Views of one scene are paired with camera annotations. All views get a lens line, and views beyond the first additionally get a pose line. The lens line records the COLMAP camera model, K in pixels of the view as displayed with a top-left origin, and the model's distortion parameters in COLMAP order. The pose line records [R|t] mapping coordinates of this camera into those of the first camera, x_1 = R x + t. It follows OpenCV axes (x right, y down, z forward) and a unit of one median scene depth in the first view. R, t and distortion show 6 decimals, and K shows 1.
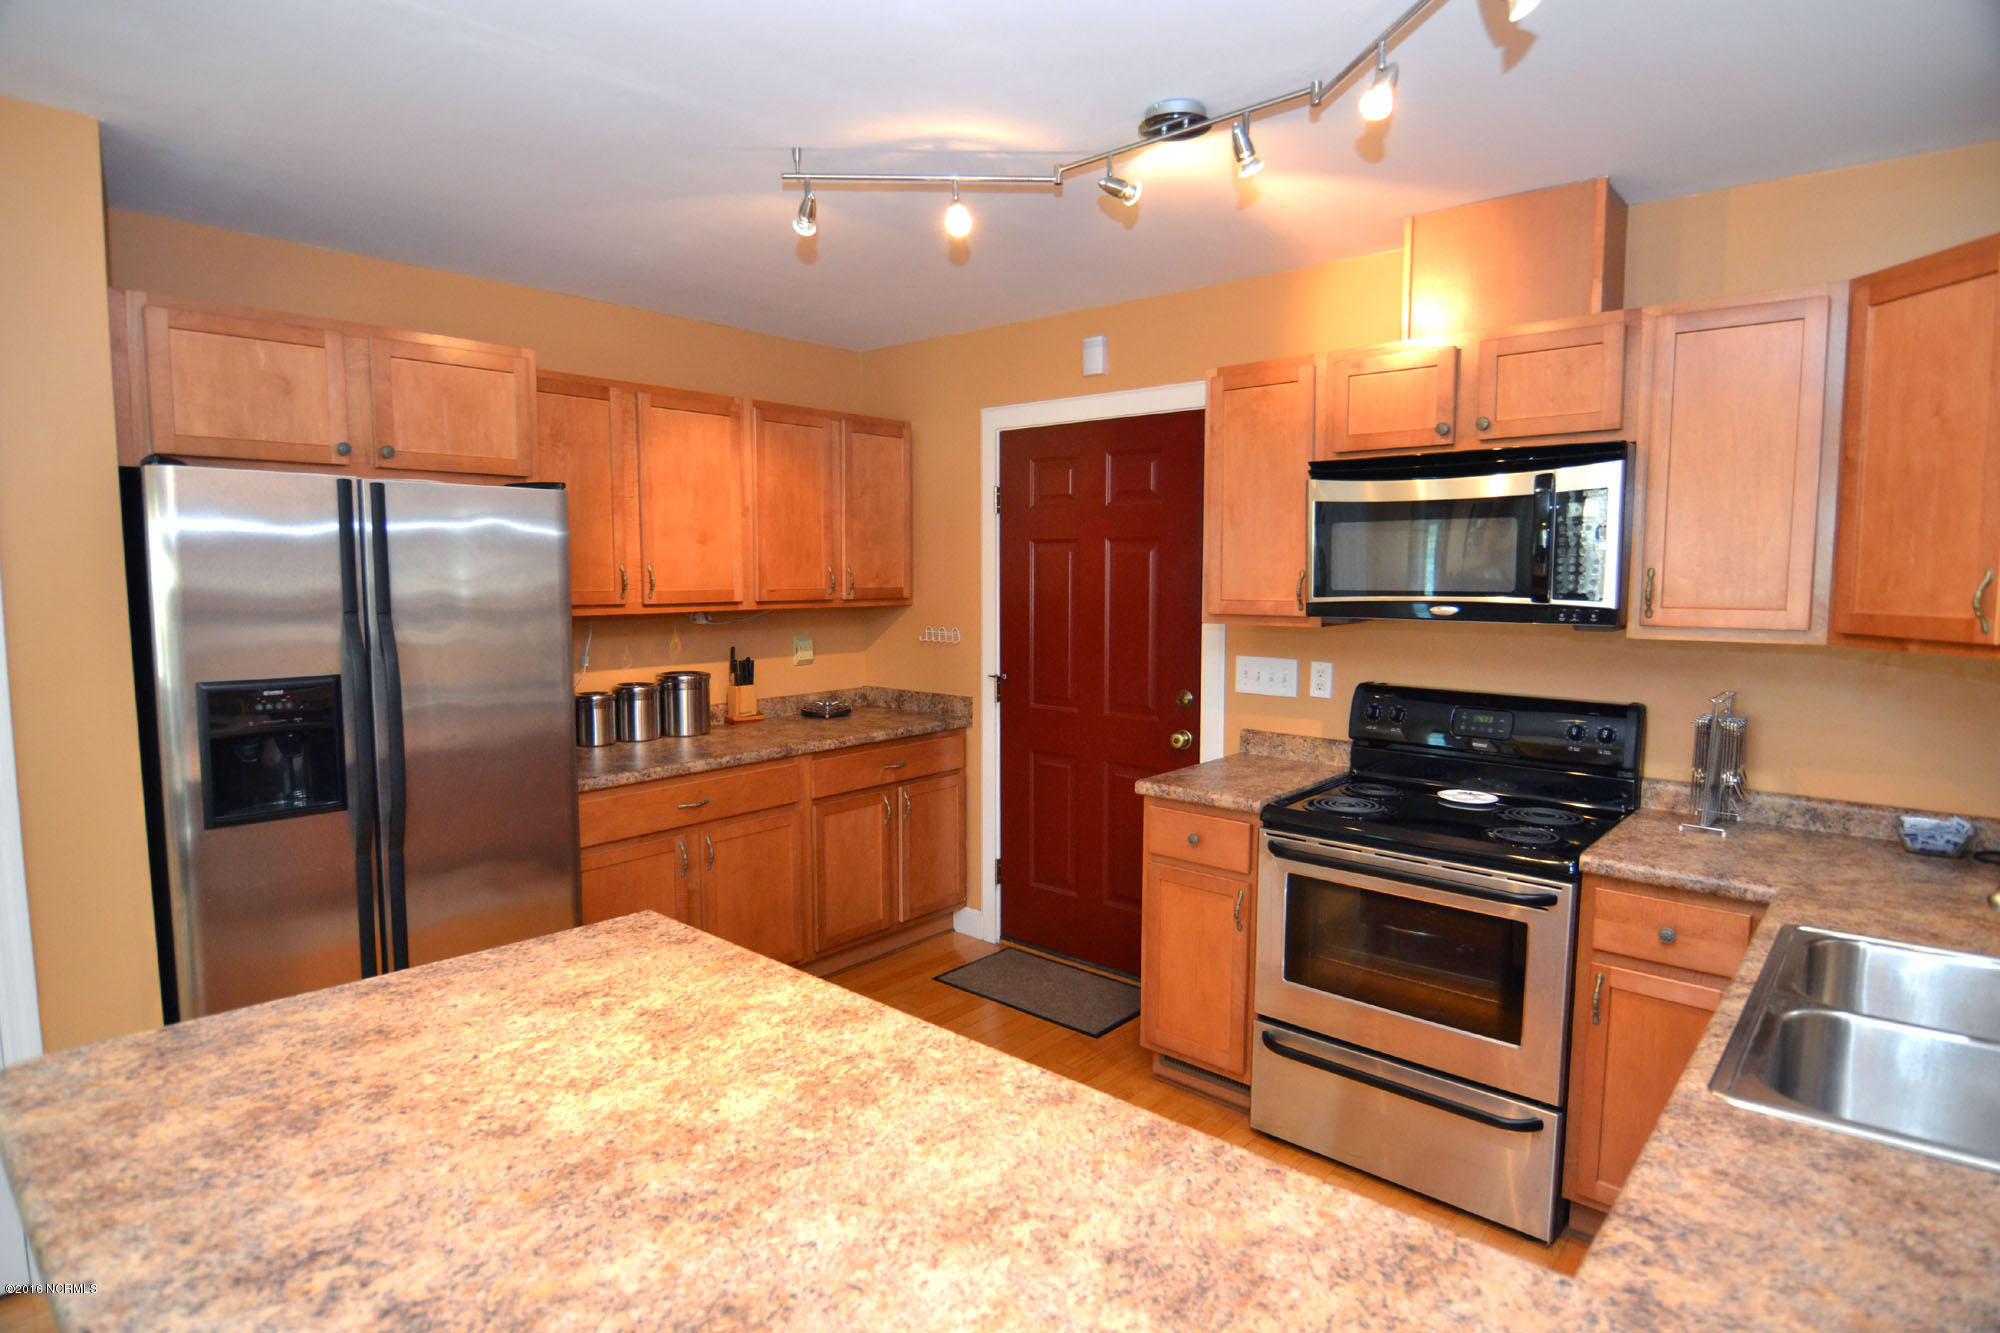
lens RADIAL K [[1066.3, 0, 1000.1], [0, 1066.3, 670.2], [0, 0, 1]] dist [0.004920, -0.020806]
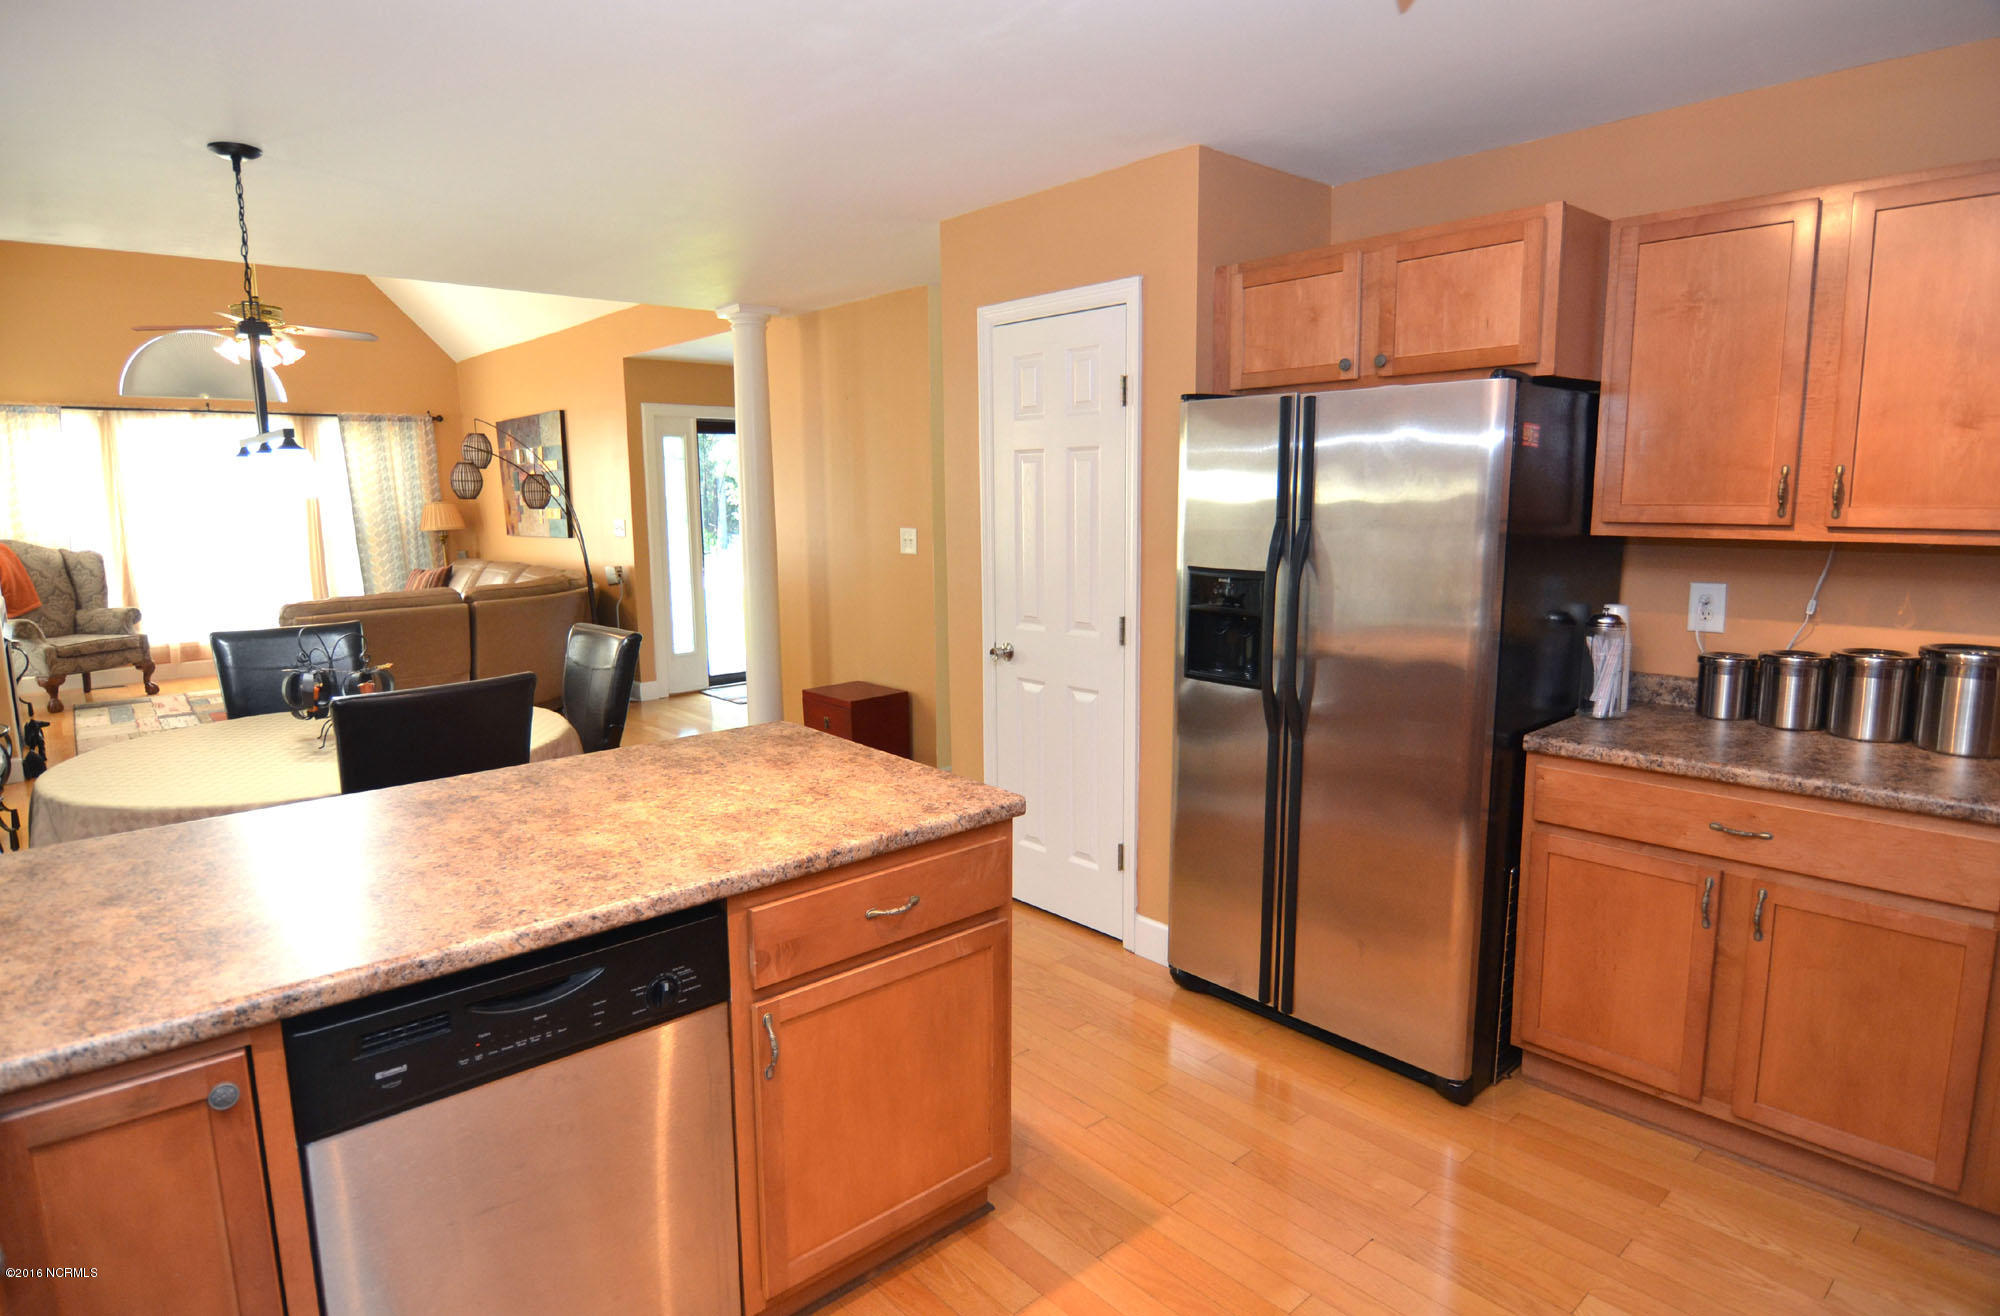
lens RADIAL K [[1100.9, 0, 992.1], [0, 1100.9, 655.7], [0, 0, 1]] dist [0.001711, -0.018716]
pose [[-0.122895, 0.148517, -0.981244, 0.582586], [-0.085532, 0.983475, 0.159567, -0.069705], [0.988727, 0.103537, -0.108161, 0.840487]]
